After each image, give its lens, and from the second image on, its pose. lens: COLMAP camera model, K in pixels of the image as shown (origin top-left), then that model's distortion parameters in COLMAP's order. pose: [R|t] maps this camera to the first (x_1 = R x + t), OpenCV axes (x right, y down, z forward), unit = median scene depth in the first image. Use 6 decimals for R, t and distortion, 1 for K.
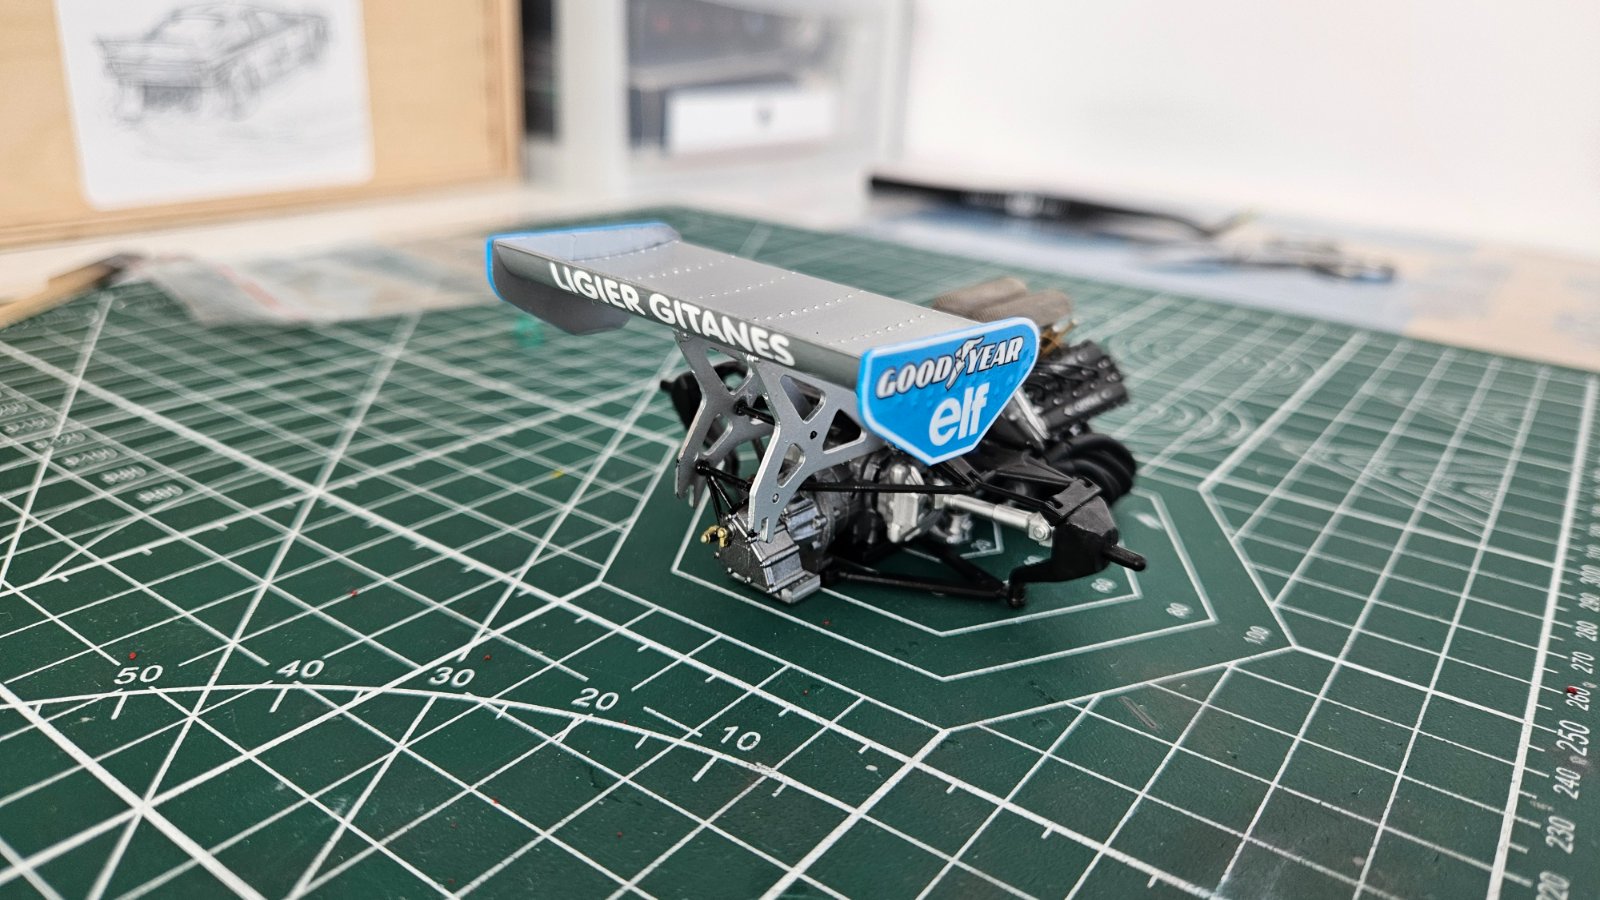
lens RADIAL K [[1154.7, 0, 807.3], [0, 1154.7, 441.2], [0, 0, 1]] dist [-0.009020, -0.021805]
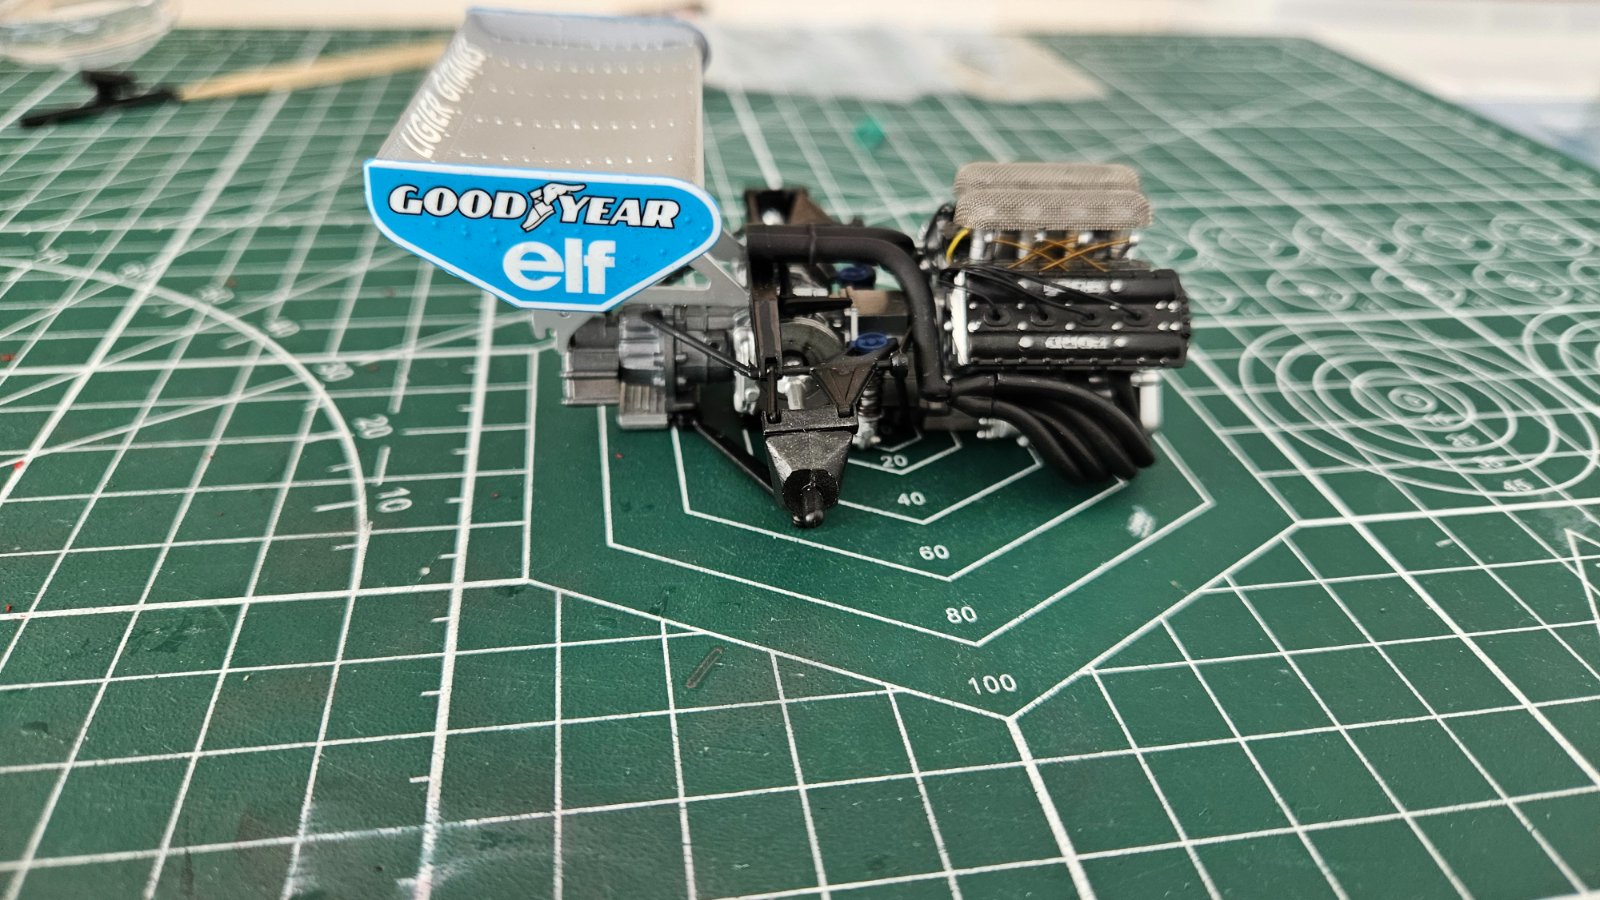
lens RADIAL K [[1161.7, 0, 794.7], [0, 1161.7, 446.1], [0, 0, 1]] dist [-0.007431, -0.027203]
pose [[0.707428, 0.360180, -0.608125, 0.682006], [-0.255416, 0.932542, 0.255202, -0.133496], [0.659021, -0.025212, 0.751702, 0.334863]]
